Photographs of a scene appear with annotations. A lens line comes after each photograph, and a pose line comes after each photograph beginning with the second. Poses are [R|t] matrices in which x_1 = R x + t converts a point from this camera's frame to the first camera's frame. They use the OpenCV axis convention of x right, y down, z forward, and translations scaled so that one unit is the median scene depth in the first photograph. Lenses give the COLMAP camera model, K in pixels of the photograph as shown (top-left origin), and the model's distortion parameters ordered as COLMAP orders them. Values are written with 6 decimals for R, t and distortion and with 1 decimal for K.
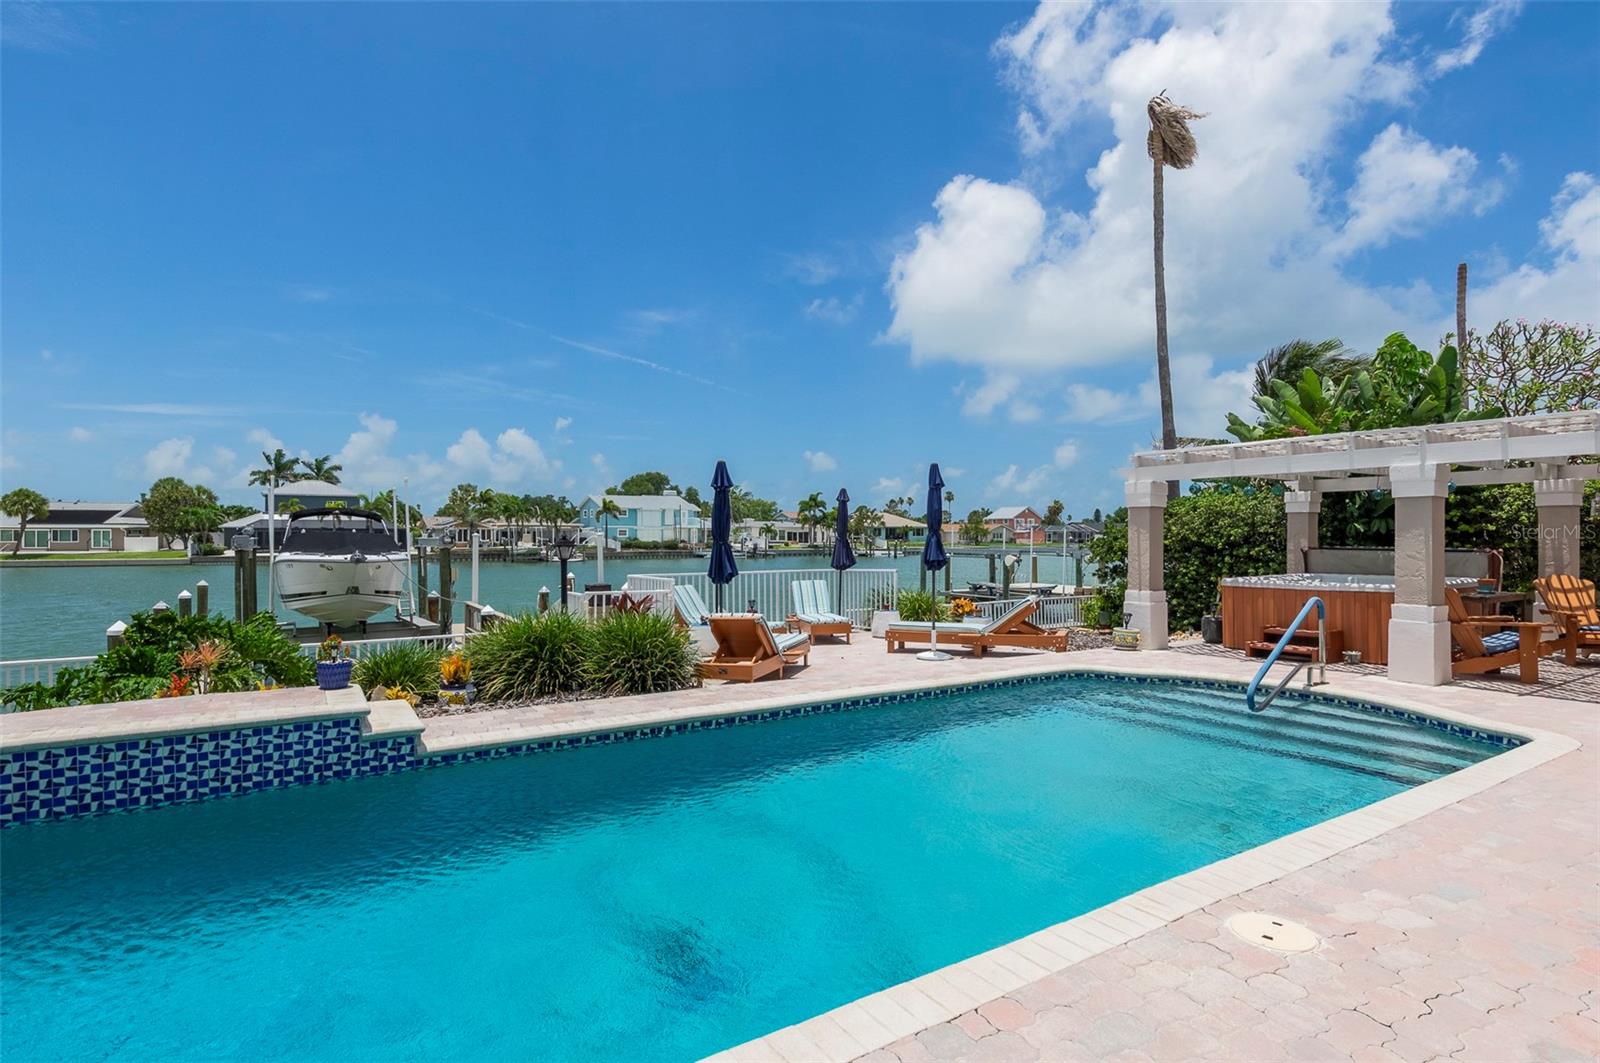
lens RADIAL K [[807.0, 0, 805.3], [0, 807.0, 540.1], [0, 0, 1]] dist [0.000011, -0.002209]
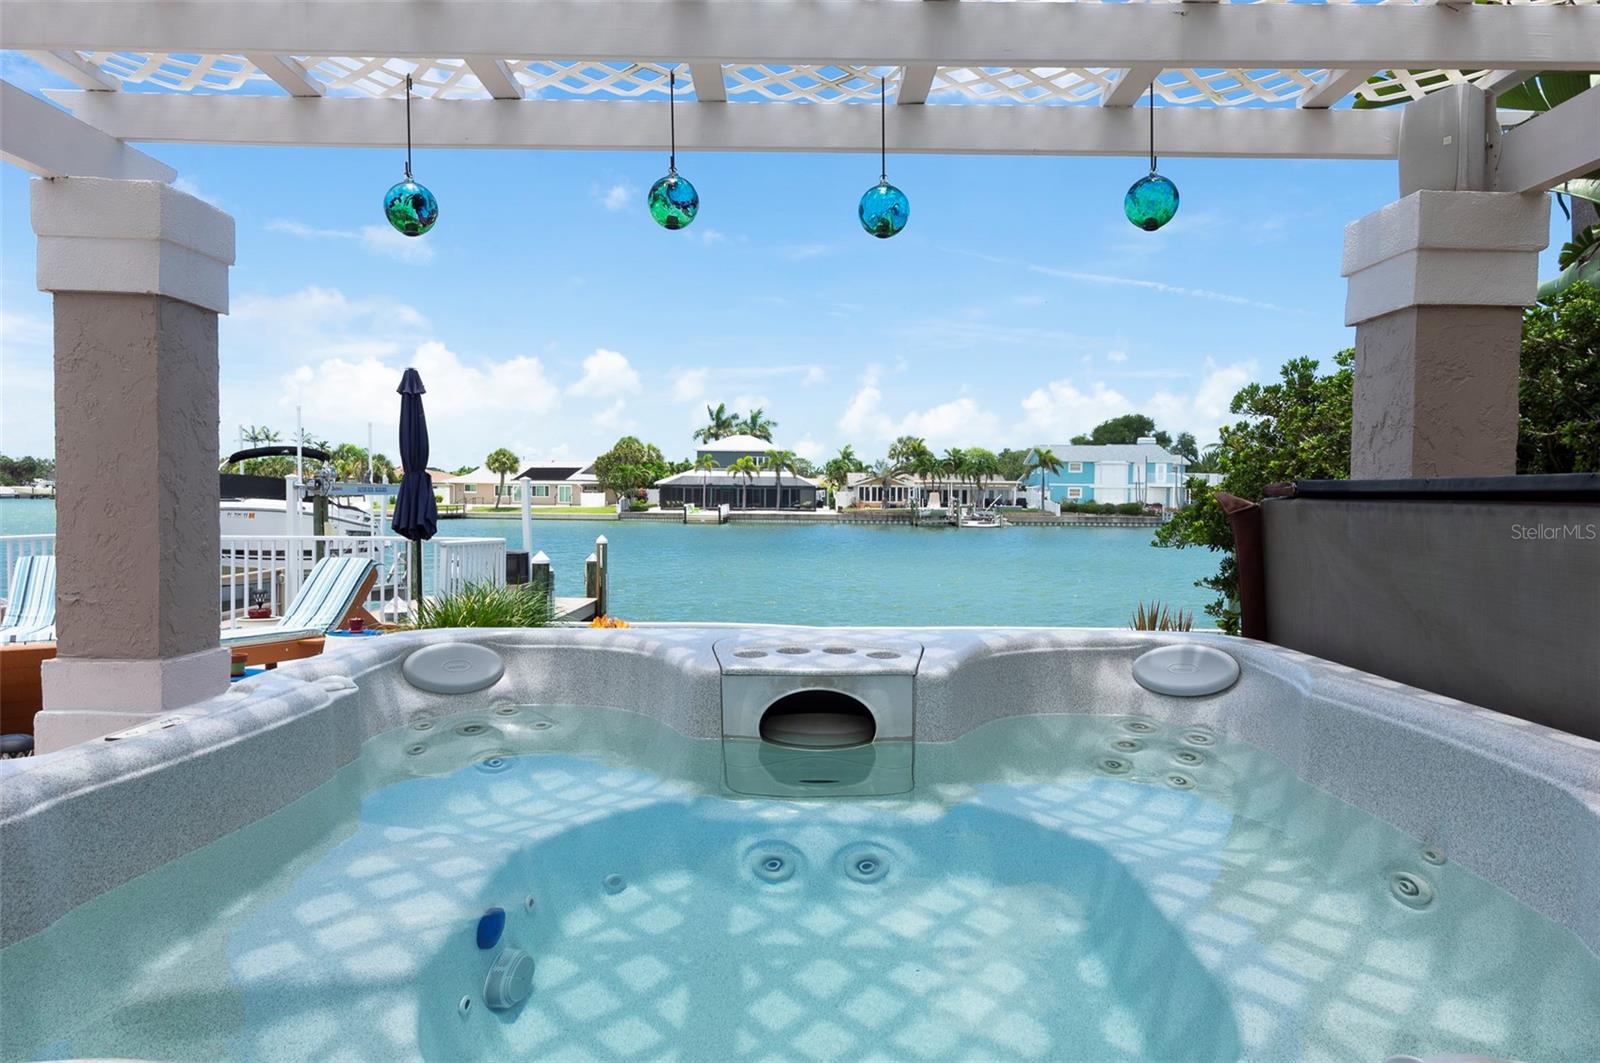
lens RADIAL K [[964.2, 0, 790.9], [0, 964.2, 517.9], [0, 0, 1]] dist [0.003022, 0.002889]
pose [[0.838273, 0.021366, -0.544831, 0.526619], [-0.013243, 0.999735, 0.018829, 0.010318], [0.545089, -0.008569, 0.838334, 0.616924]]
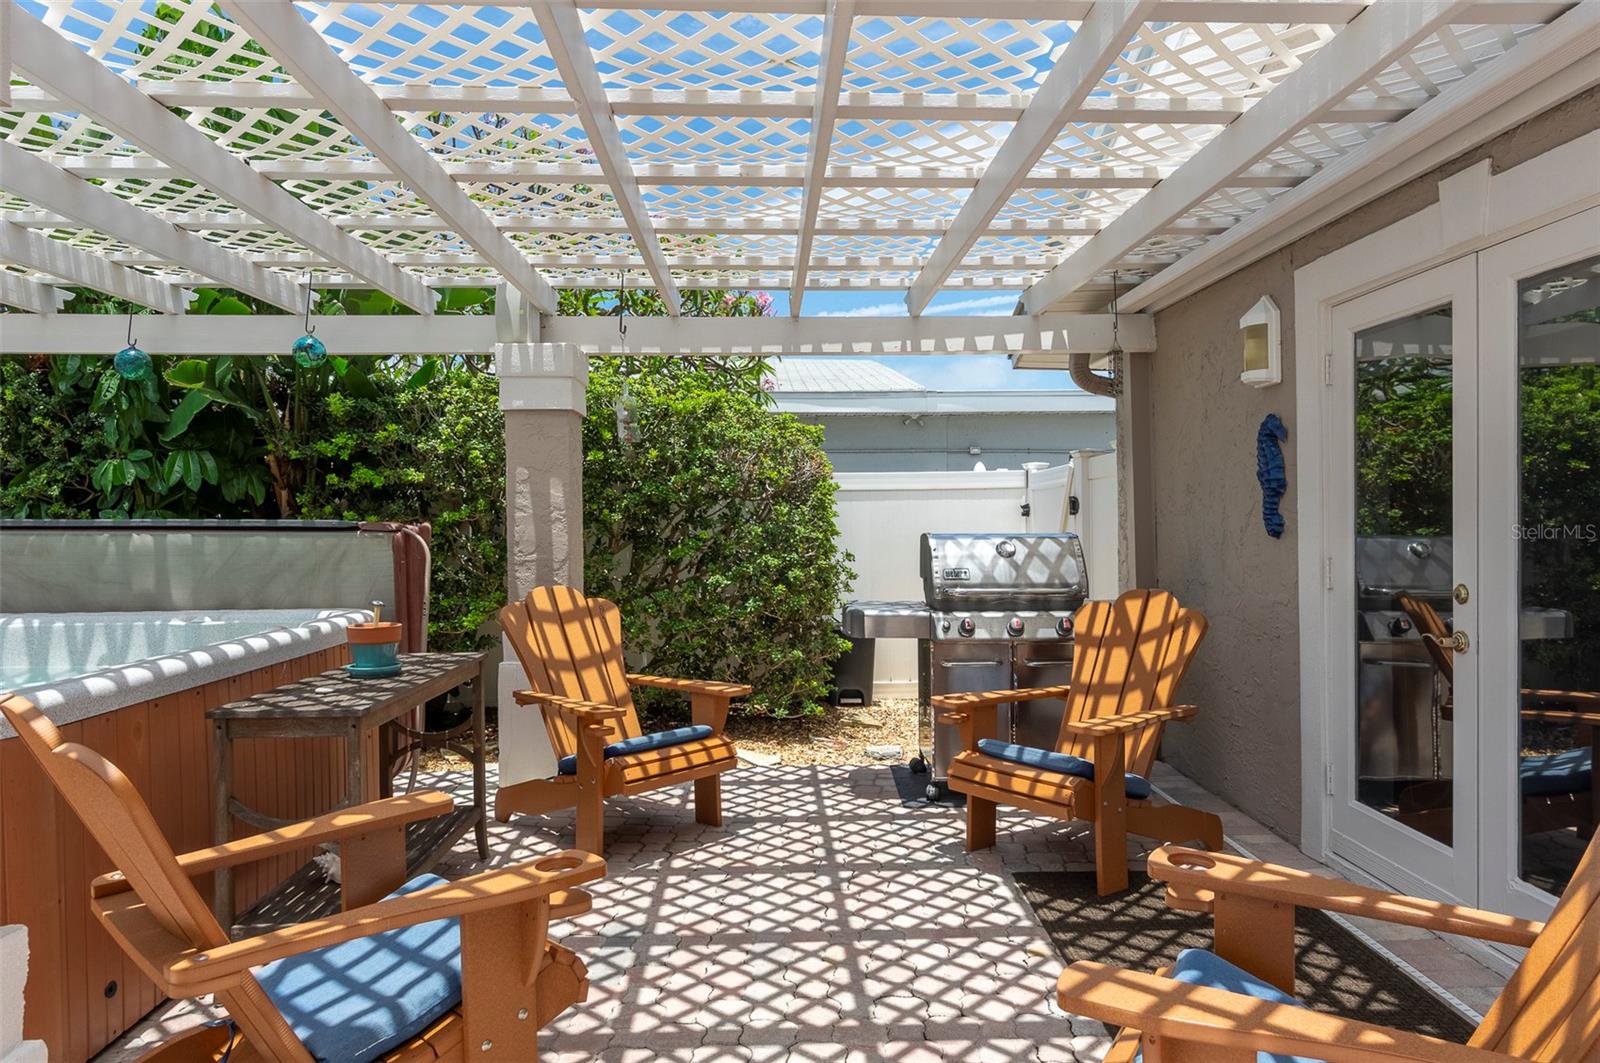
lens RADIAL K [[1010.6, 0, 822.1], [0, 1010.6, 546.9], [0, 0, 1]] dist [-0.003526, 0.003273]
pose [[0.494565, -0.022355, 0.868853, 0.385768], [0.006196, 0.999734, 0.022195, 0.009217], [-0.869118, -0.005594, 0.494572, 0.430422]]
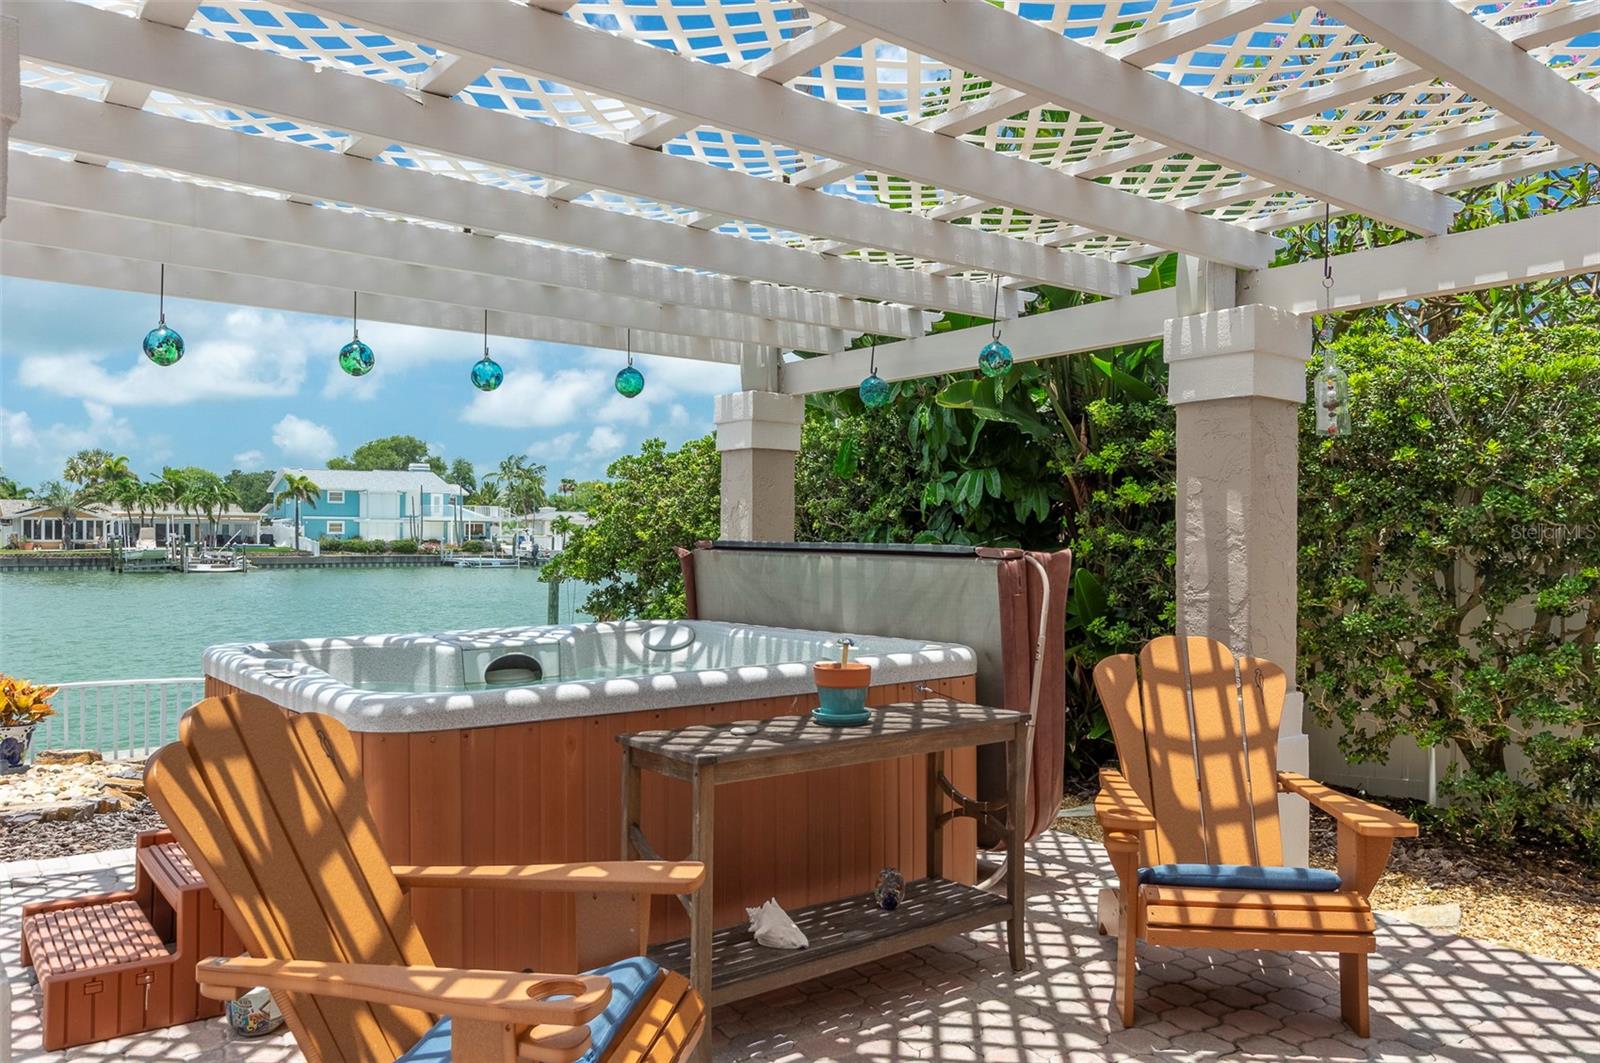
lens RADIAL K [[1160.0, 0, 796.1], [0, 1160.0, 545.1], [0, 0, 1]] dist [-0.007561, -0.002449]
pose [[0.995158, 0.004913, 0.098163, 0.498870], [-0.005176, 0.999984, 0.002427, 0.006538], [-0.098150, -0.002923, 0.995167, 0.400811]]
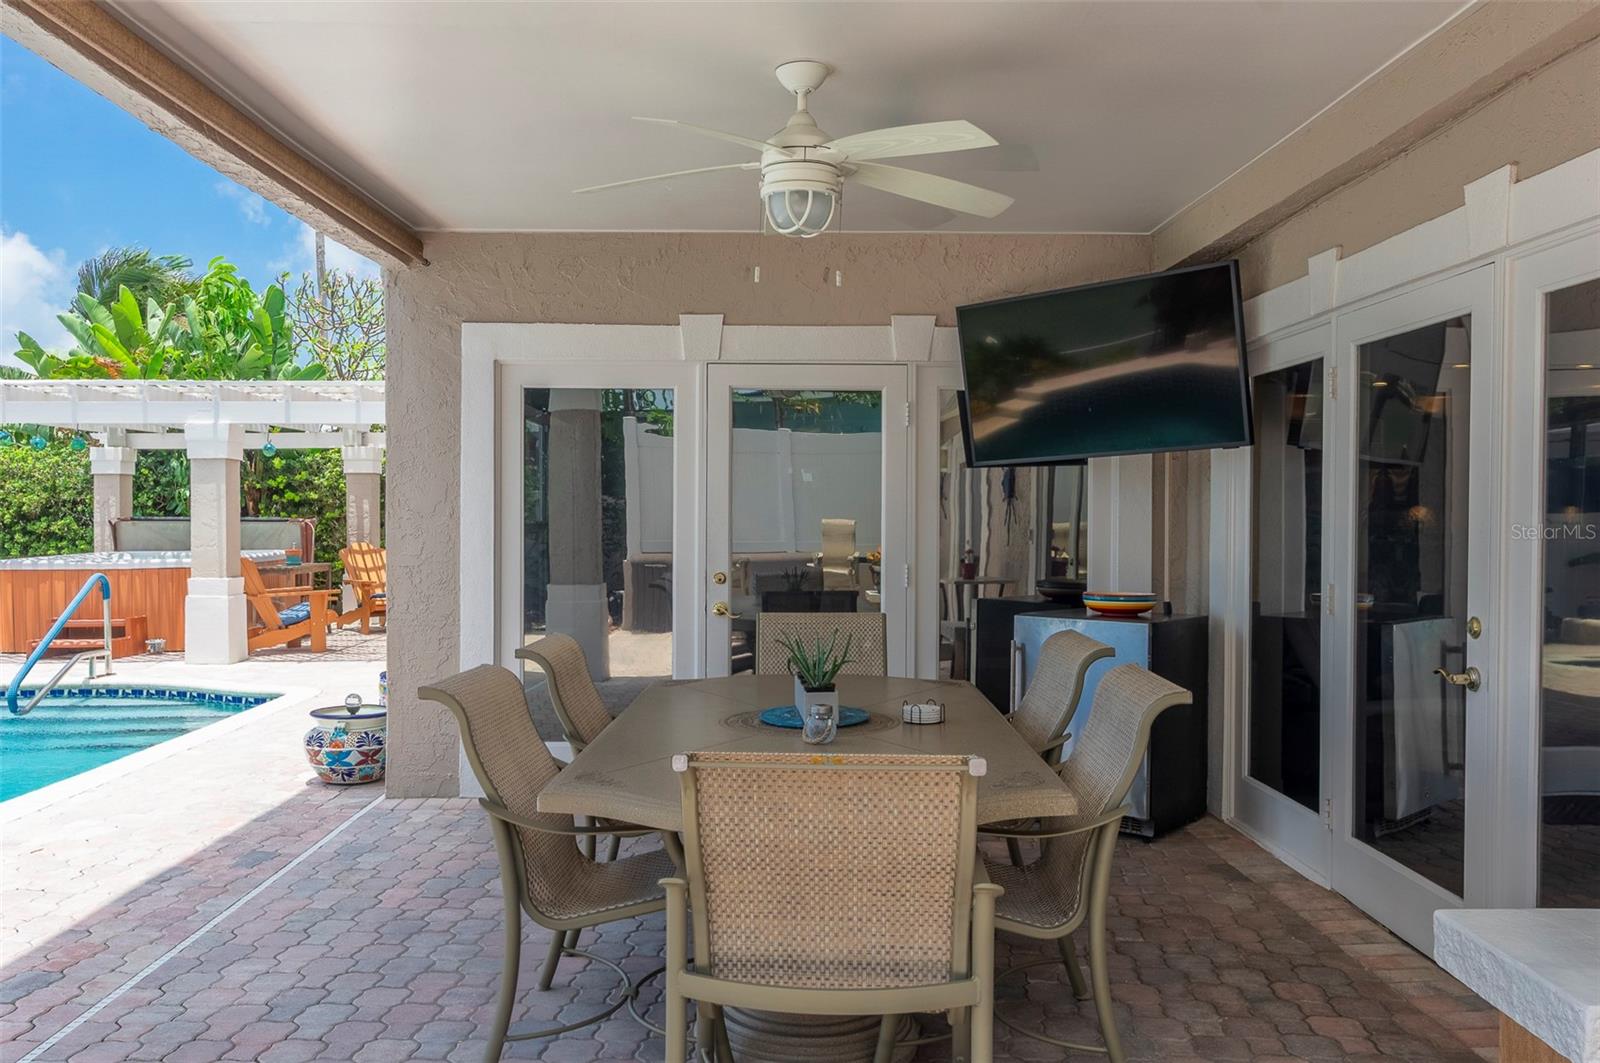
lens RADIAL K [[1232.1, 0, 791.0], [0, 1232.1, 548.5], [0, 0, 1]] dist [0.001050, 0.010730]
pose [[0.532381, -0.024616, 0.846147, -0.038690], [0.003899, 0.999638, 0.026629, 0.007123], [-0.846496, -0.010878, 0.532285, -0.163118]]
